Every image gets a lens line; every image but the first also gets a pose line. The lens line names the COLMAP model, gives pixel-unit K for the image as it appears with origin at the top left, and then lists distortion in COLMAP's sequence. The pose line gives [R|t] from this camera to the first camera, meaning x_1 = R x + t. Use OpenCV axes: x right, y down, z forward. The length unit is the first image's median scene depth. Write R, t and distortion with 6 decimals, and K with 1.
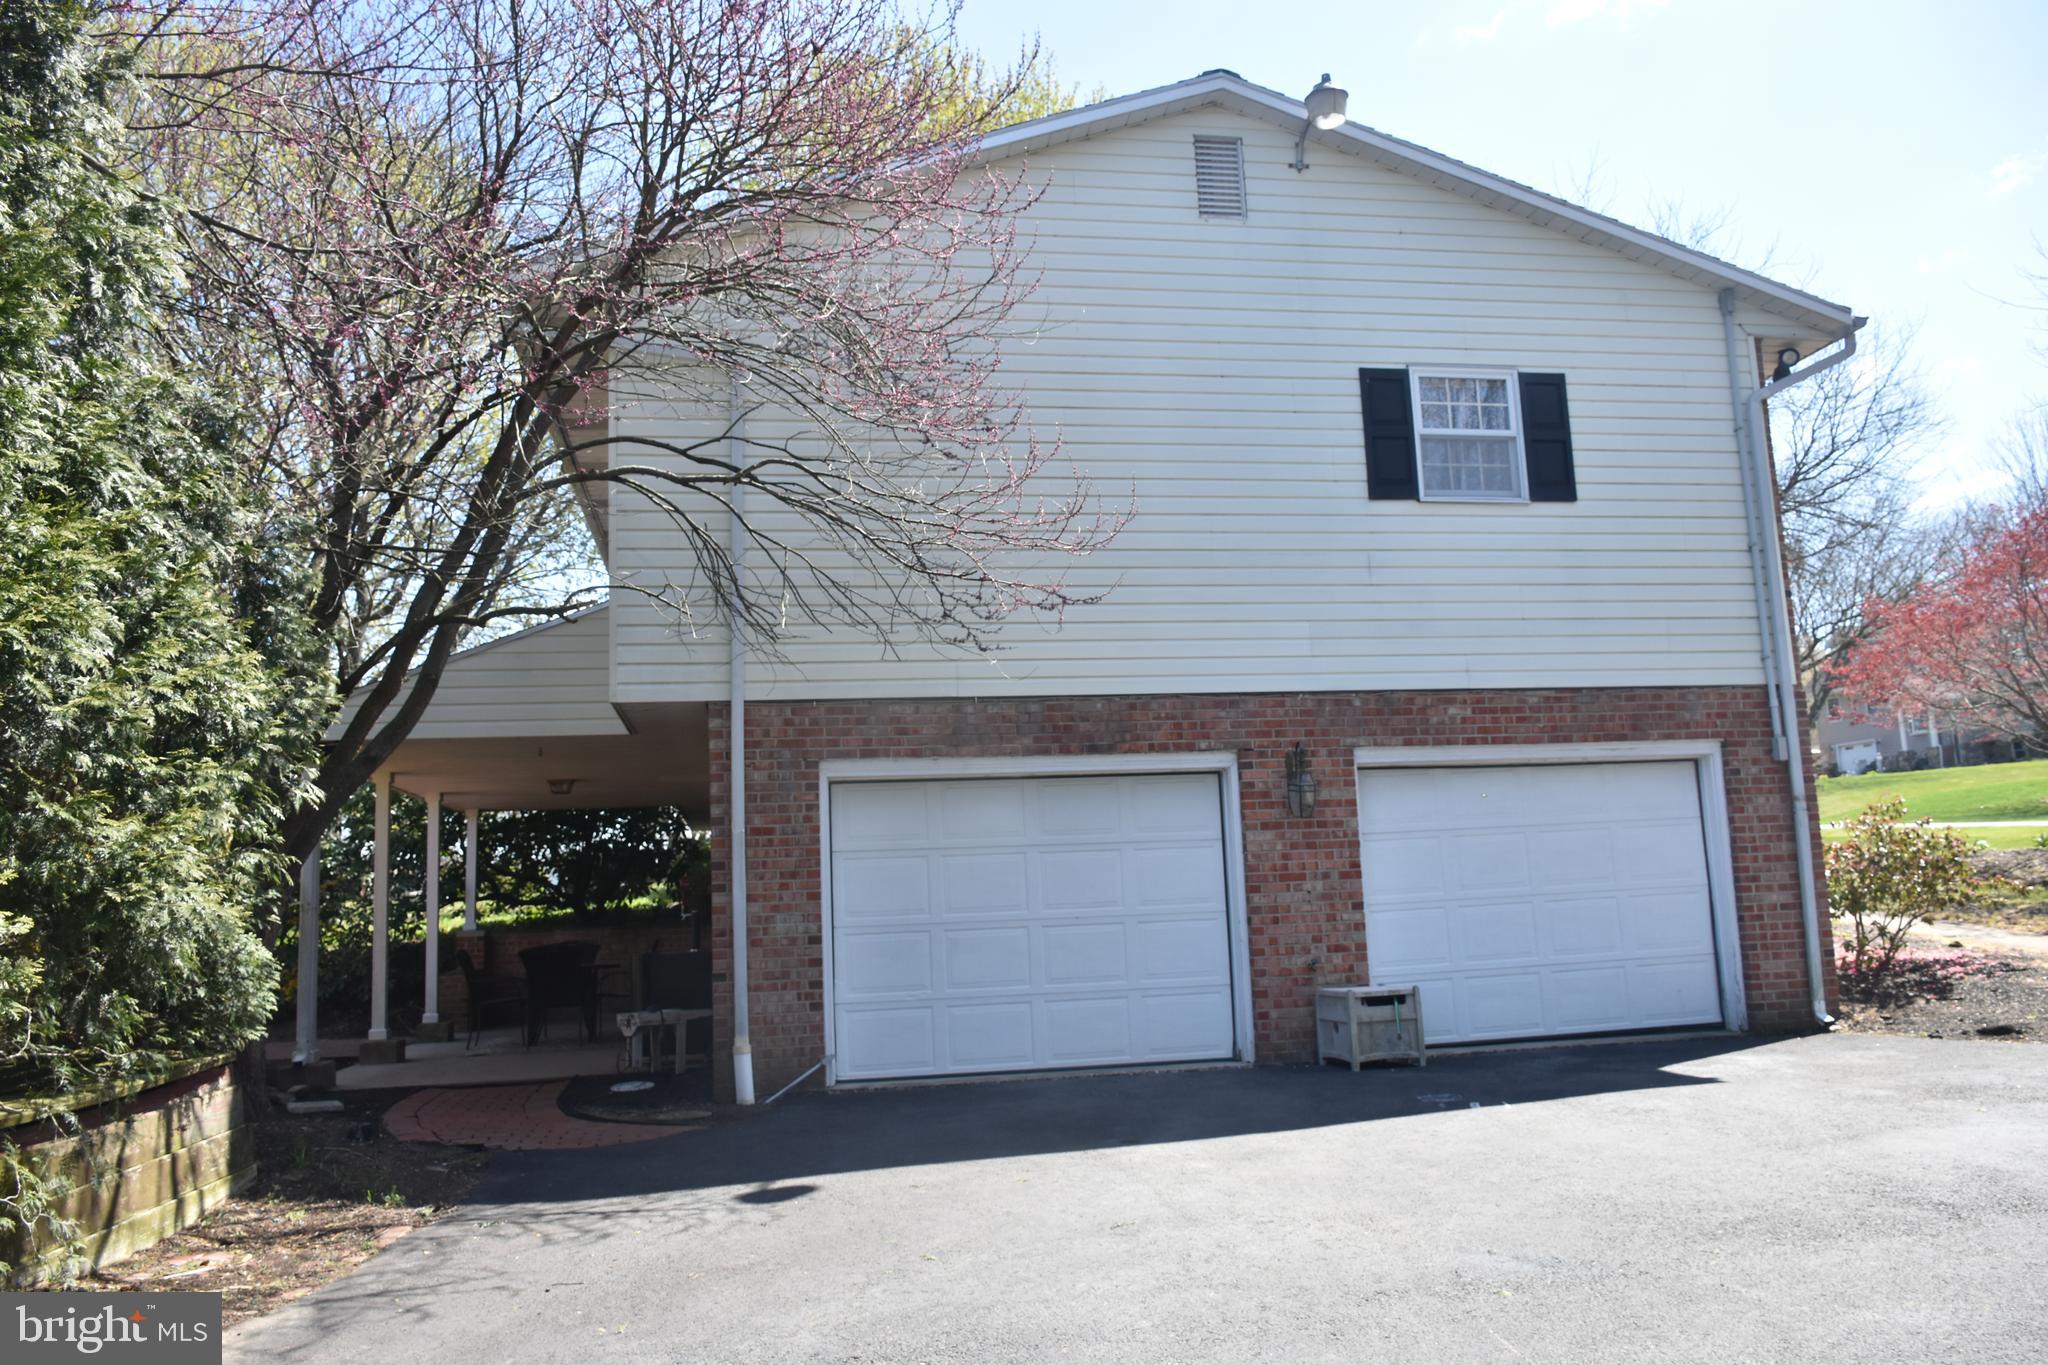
lens RADIAL K [[1557.2, 0, 1017.1], [0, 1557.2, 666.6], [0, 0, 1]] dist [-0.024821, -0.009085]
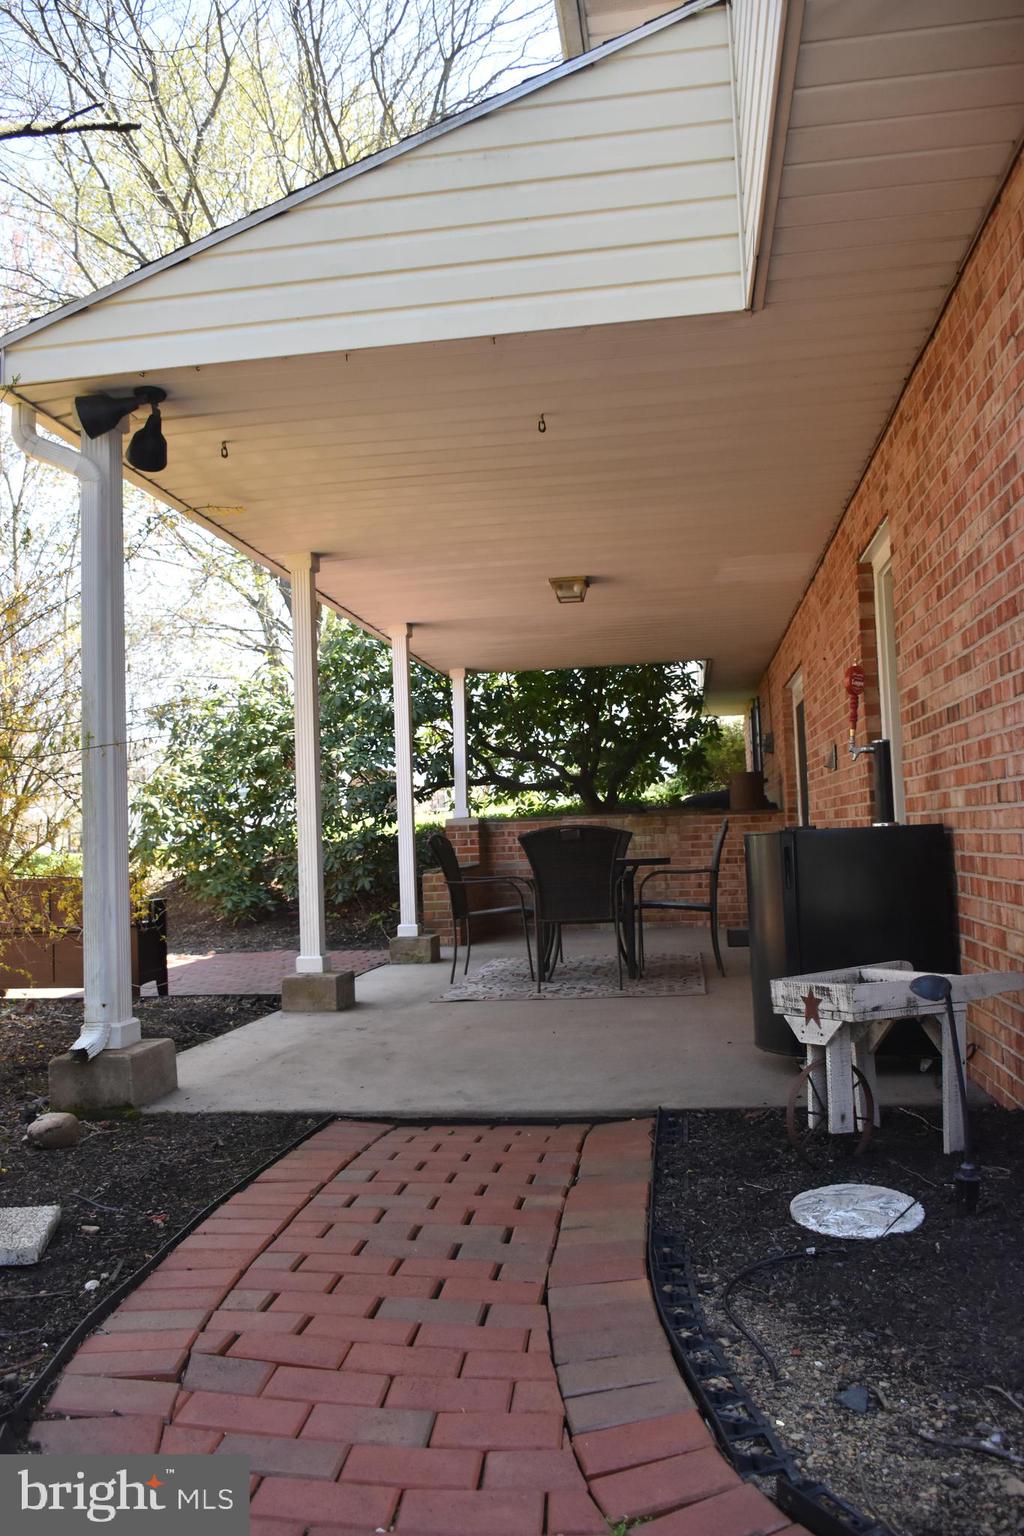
lens RADIAL K [[1167.9, 0, 513.8], [0, 1167.9, 768.1], [0, 0, 1]] dist [-0.024821, -0.009085]
pose [[0.950965, -0.015737, -0.308896, -0.154132], [0.048280, 0.994015, 0.097993, 0.095842], [0.305506, -0.108101, 0.946034, 0.484492]]
